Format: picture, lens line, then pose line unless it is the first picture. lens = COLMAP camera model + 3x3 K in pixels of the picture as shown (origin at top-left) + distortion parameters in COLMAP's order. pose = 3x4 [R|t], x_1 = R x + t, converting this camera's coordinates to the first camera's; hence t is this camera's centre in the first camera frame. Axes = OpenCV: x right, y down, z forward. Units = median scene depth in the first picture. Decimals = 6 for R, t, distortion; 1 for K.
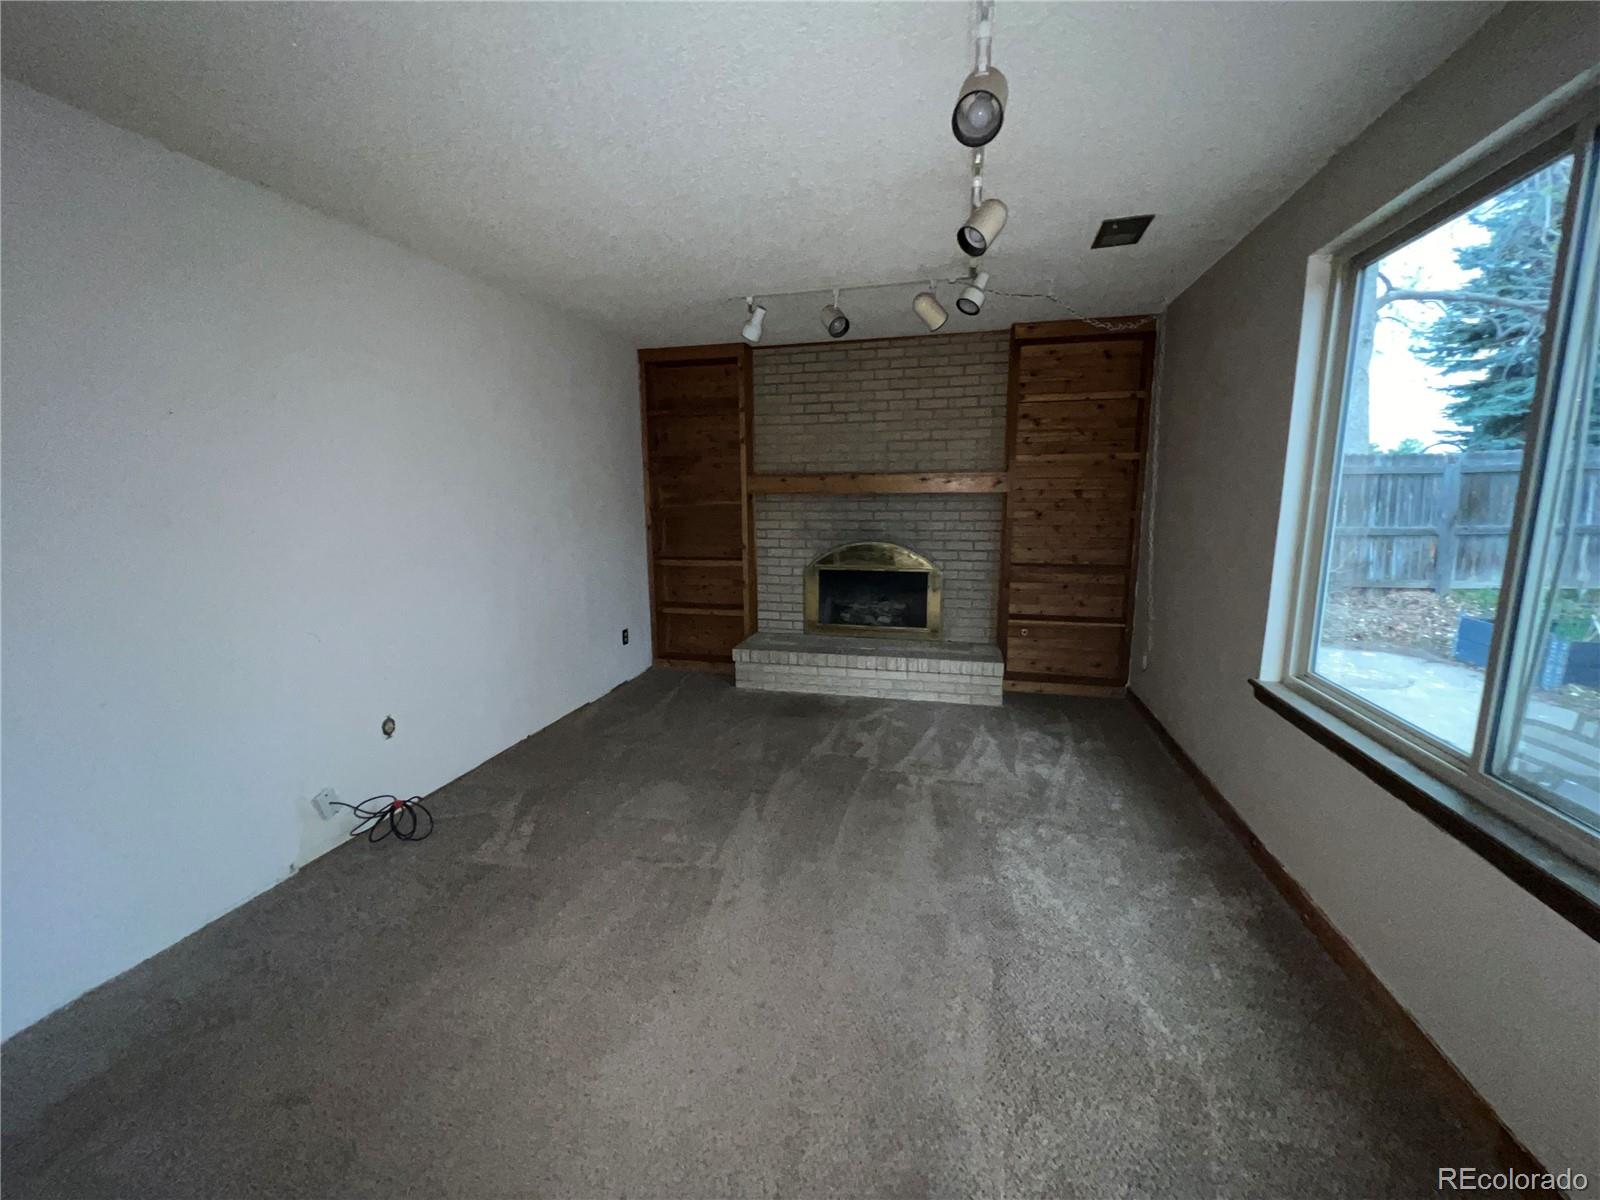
lens RADIAL K [[643.2, 0, 794.5], [0, 643.2, 600.4], [0, 0, 1]] dist [-0.001648, 0.000061]
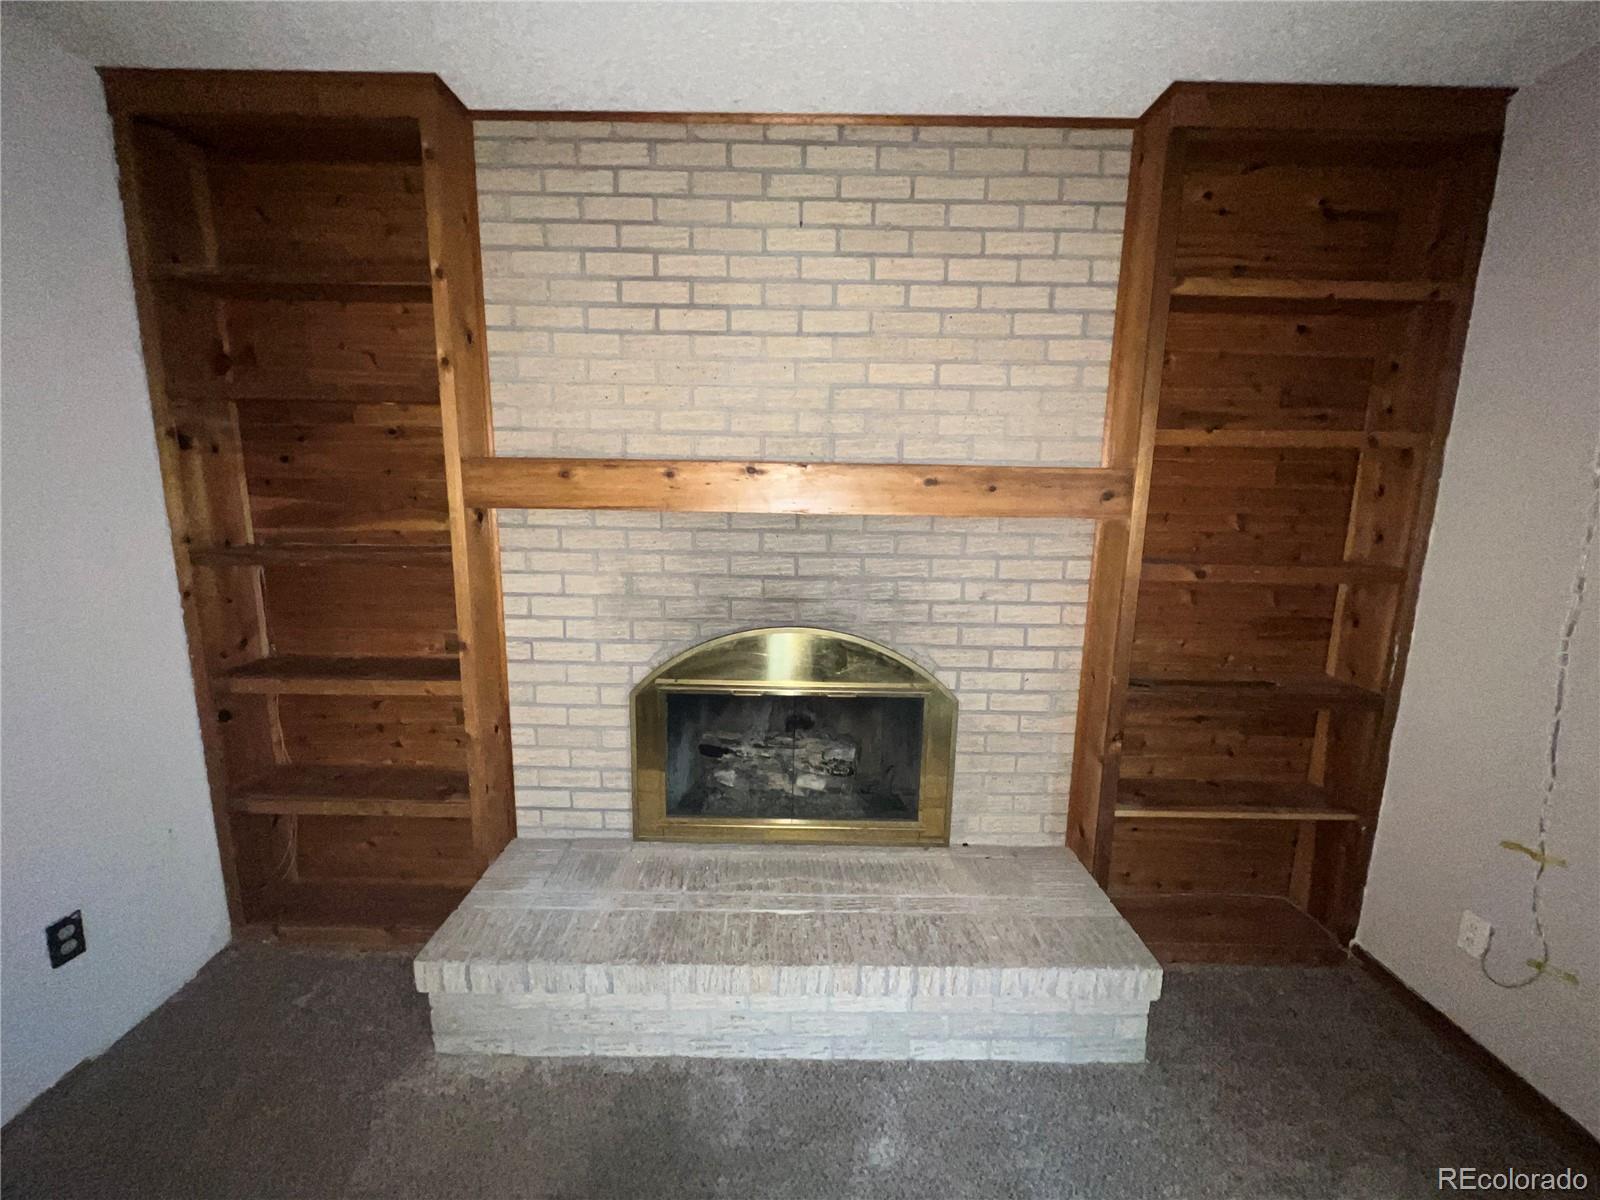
lens RADIAL K [[643.2, 0, 794.5], [0, 643.2, 600.4], [0, 0, 1]] dist [-0.001648, 0.000061]
pose [[0.970169, -0.017804, 0.241773, 0.020683], [0.016460, 0.999836, 0.007577, -0.112919], [-0.241868, -0.003371, 0.970303, 0.600041]]
